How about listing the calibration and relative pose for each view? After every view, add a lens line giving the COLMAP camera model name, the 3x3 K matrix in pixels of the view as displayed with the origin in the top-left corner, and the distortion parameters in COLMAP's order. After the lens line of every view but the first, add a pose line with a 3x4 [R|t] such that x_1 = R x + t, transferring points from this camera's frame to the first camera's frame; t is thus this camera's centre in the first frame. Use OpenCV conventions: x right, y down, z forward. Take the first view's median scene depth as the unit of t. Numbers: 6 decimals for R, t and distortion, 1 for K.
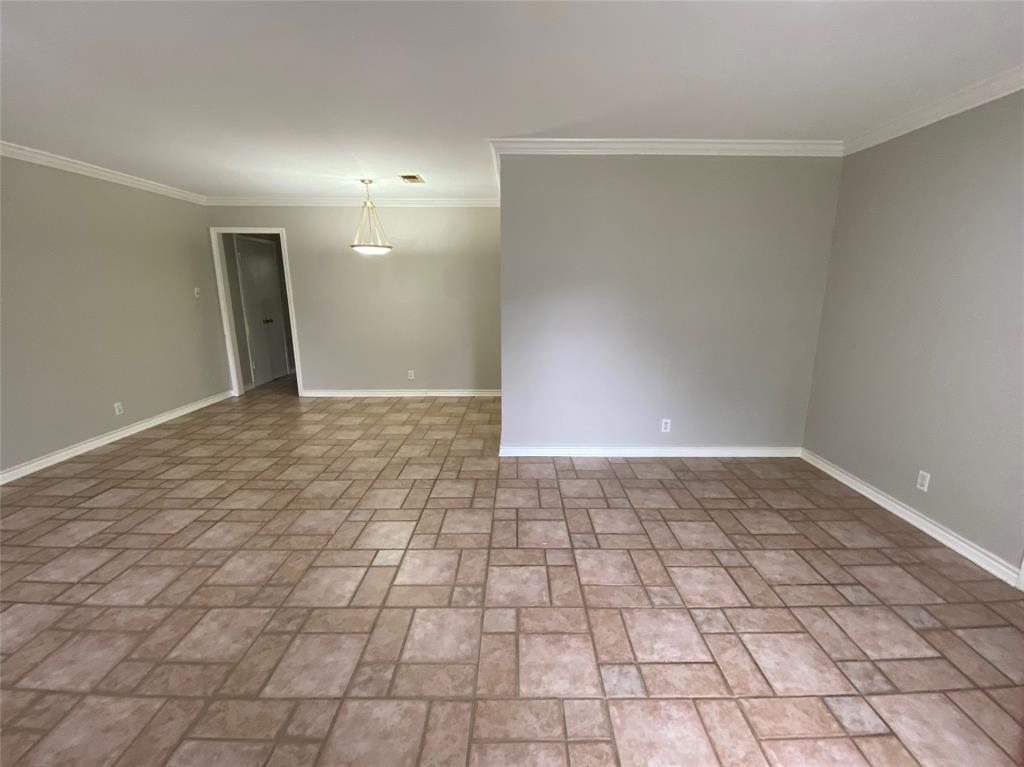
lens RADIAL K [[442.8, 0, 514.0], [0, 442.8, 395.1], [0, 0, 1]] dist [0.018041, -0.020841]
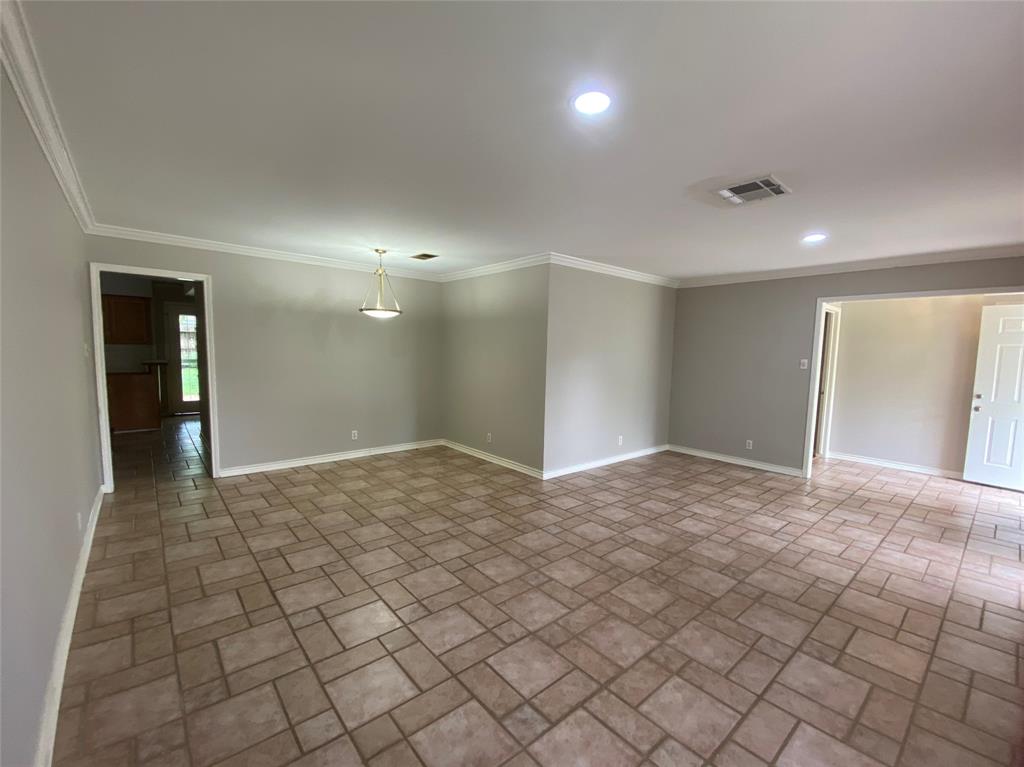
lens RADIAL K [[442.8, 0, 514.0], [0, 442.8, 395.1], [0, 0, 1]] dist [0.018041, -0.020841]
pose [[0.758102, -0.053016, 0.649977, -1.187586], [0.132080, 0.988516, -0.073423, -0.029111], [-0.638620, 0.141511, 0.756398, 0.061272]]
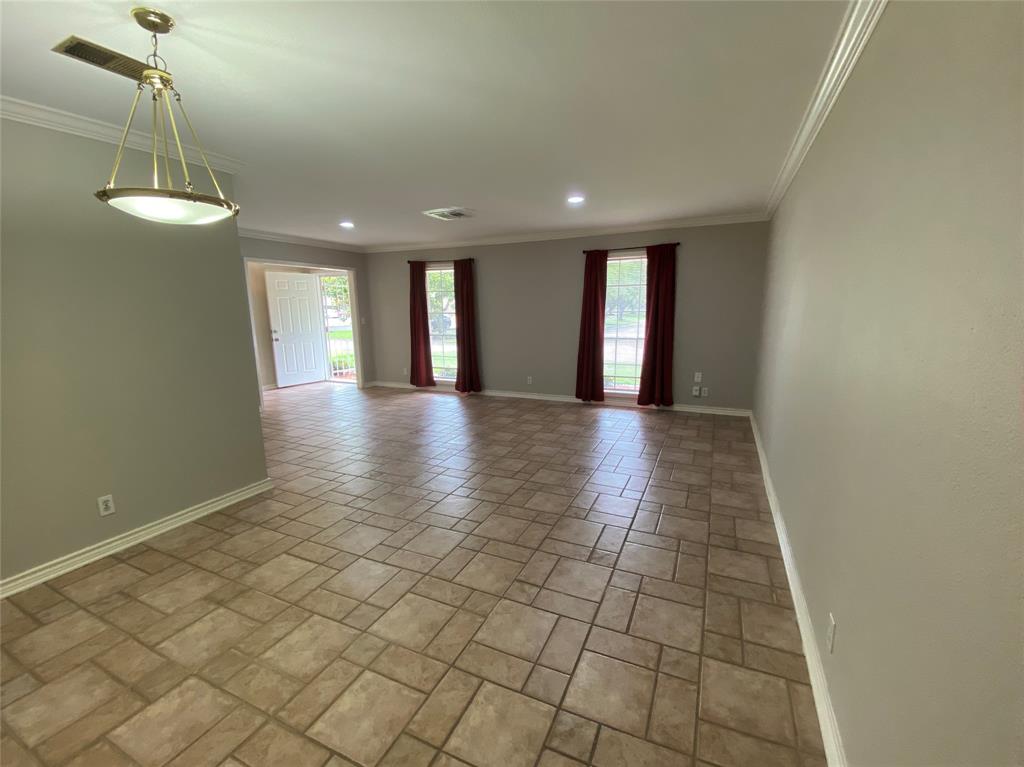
lens RADIAL K [[429.2, 0, 522.7], [0, 429.2, 384.2], [0, 0, 1]] dist [0.066900, -0.018012]
pose [[-0.914440, -0.066729, 0.399184, -1.148248], [0.102943, 0.915527, 0.388861, -0.492225], [-0.391412, 0.396683, -0.830325, 1.928025]]
